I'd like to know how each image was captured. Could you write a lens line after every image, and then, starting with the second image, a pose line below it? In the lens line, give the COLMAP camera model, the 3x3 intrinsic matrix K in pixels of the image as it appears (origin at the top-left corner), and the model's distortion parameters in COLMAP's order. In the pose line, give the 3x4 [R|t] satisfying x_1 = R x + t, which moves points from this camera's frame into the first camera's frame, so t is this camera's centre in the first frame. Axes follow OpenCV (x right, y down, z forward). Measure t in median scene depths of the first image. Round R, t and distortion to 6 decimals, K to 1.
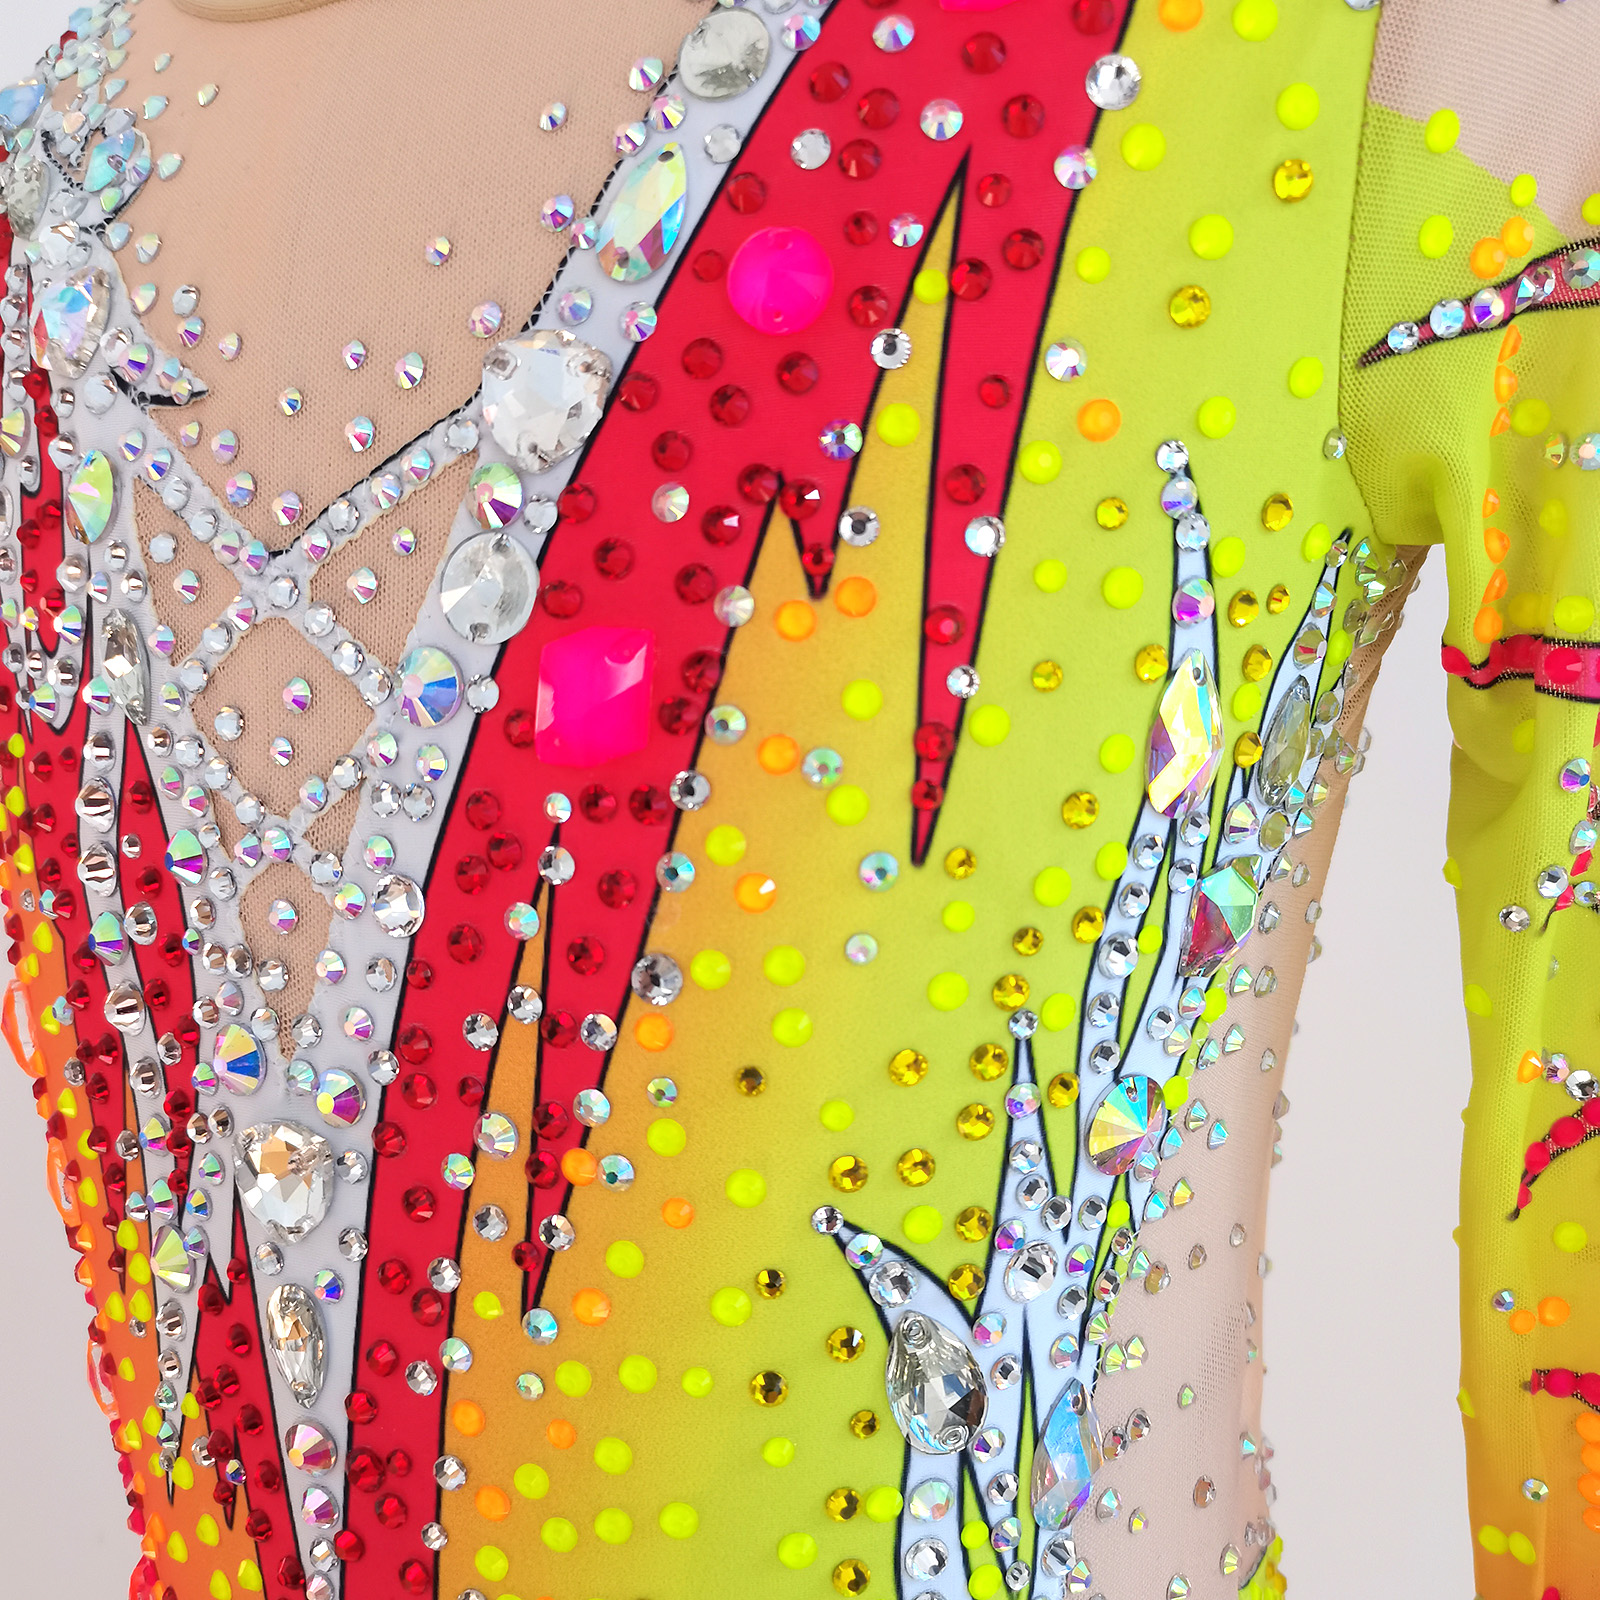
lens RADIAL K [[1659.7, 0, 800.0], [0, 1659.7, 800.0], [0, 0, 1]] dist [0.039058, -0.009113]
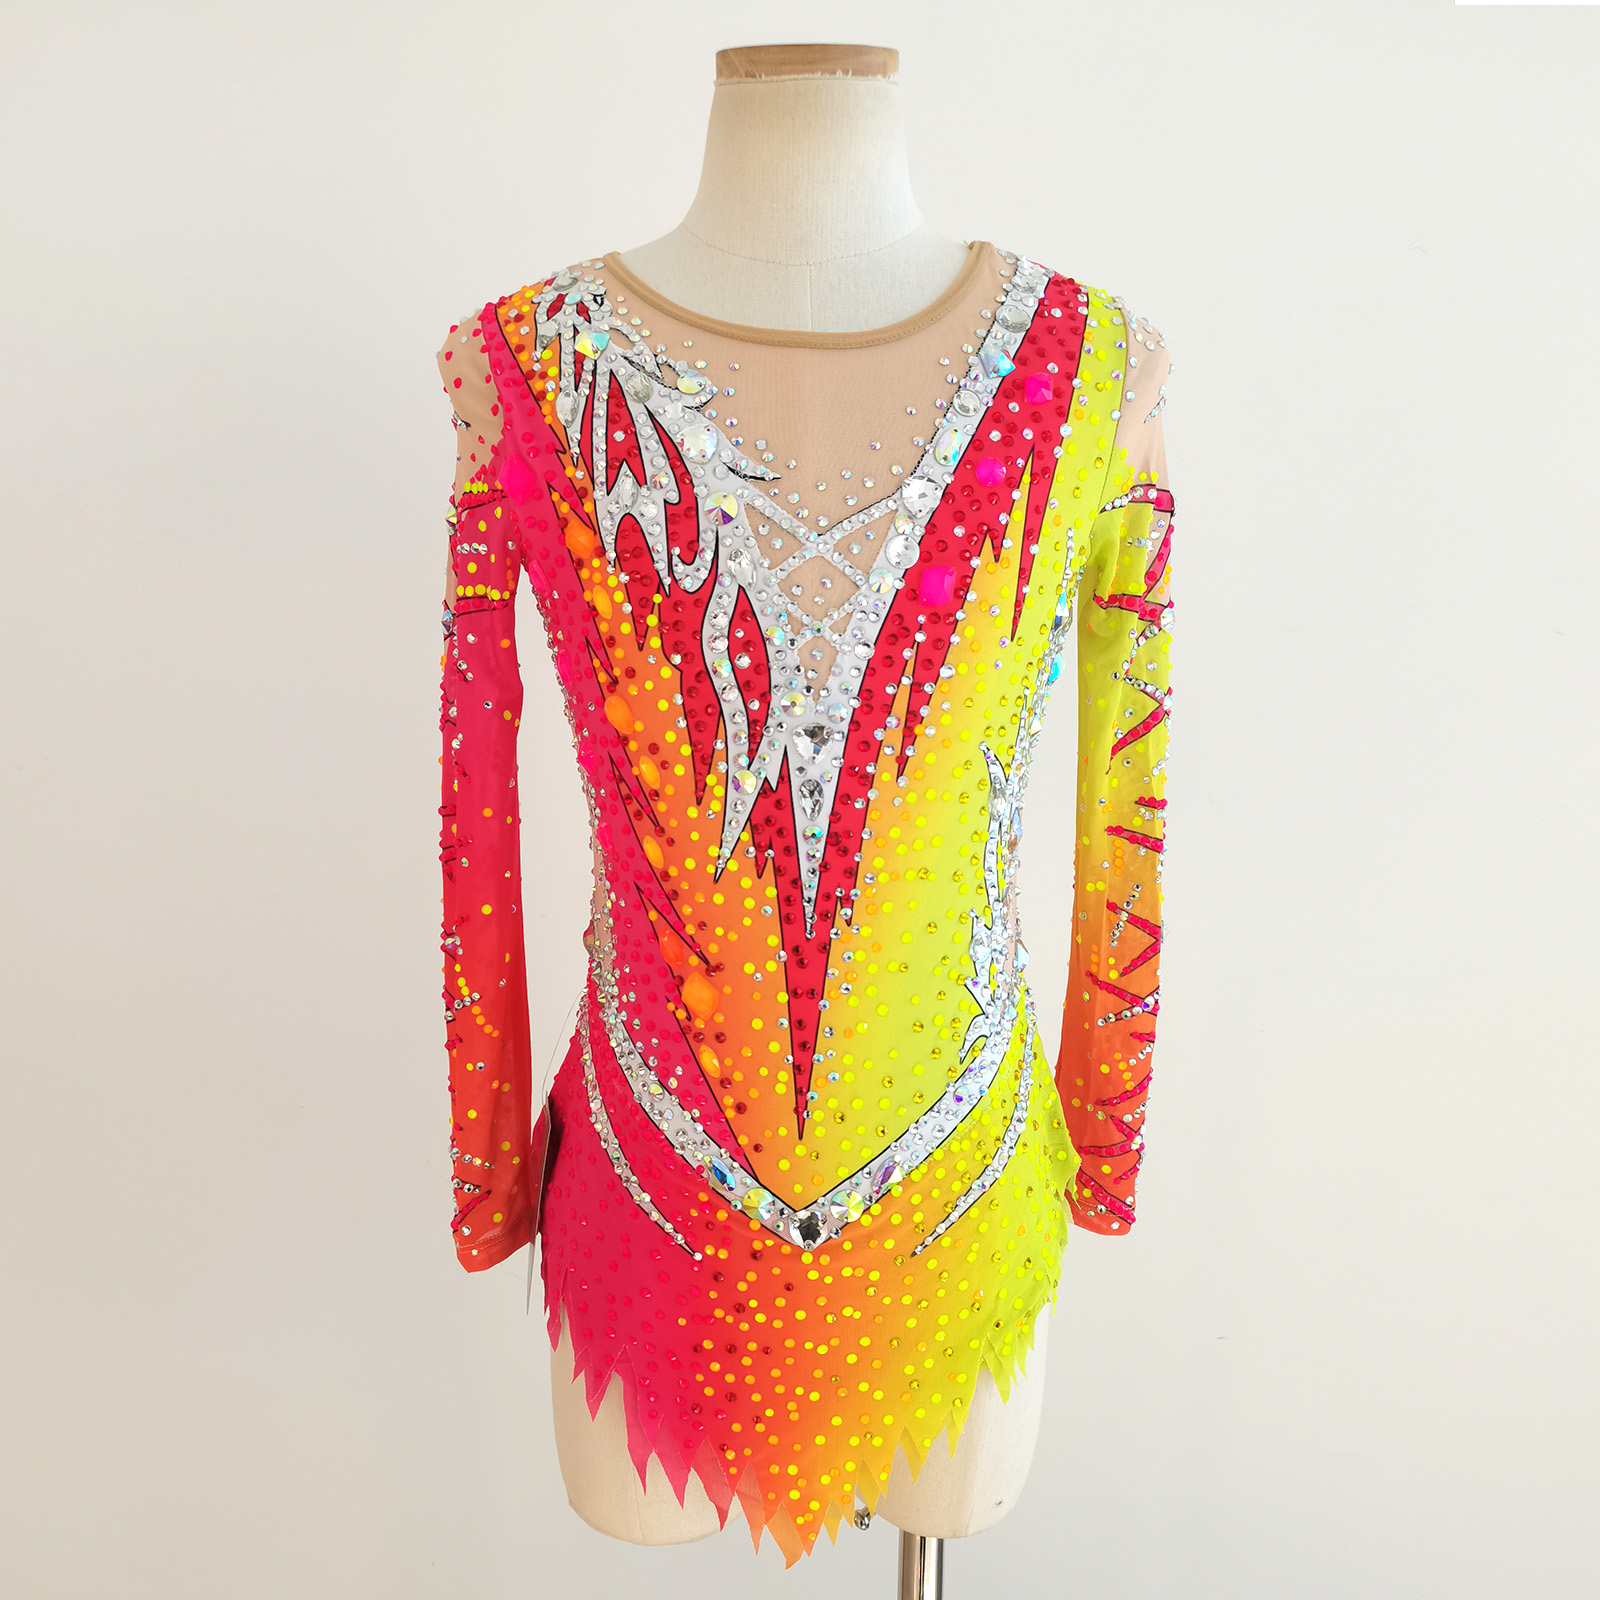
lens RADIAL K [[1339.8, 0, 800.0], [0, 1339.8, 800.0], [0, 0, 1]] dist [0.052133, -0.002294]
pose [[0.862716, 0.002427, 0.505682, -1.695711], [0.007476, 0.999818, -0.017553, 0.408191], [-0.505633, 0.018923, 0.862541, -1.176563]]
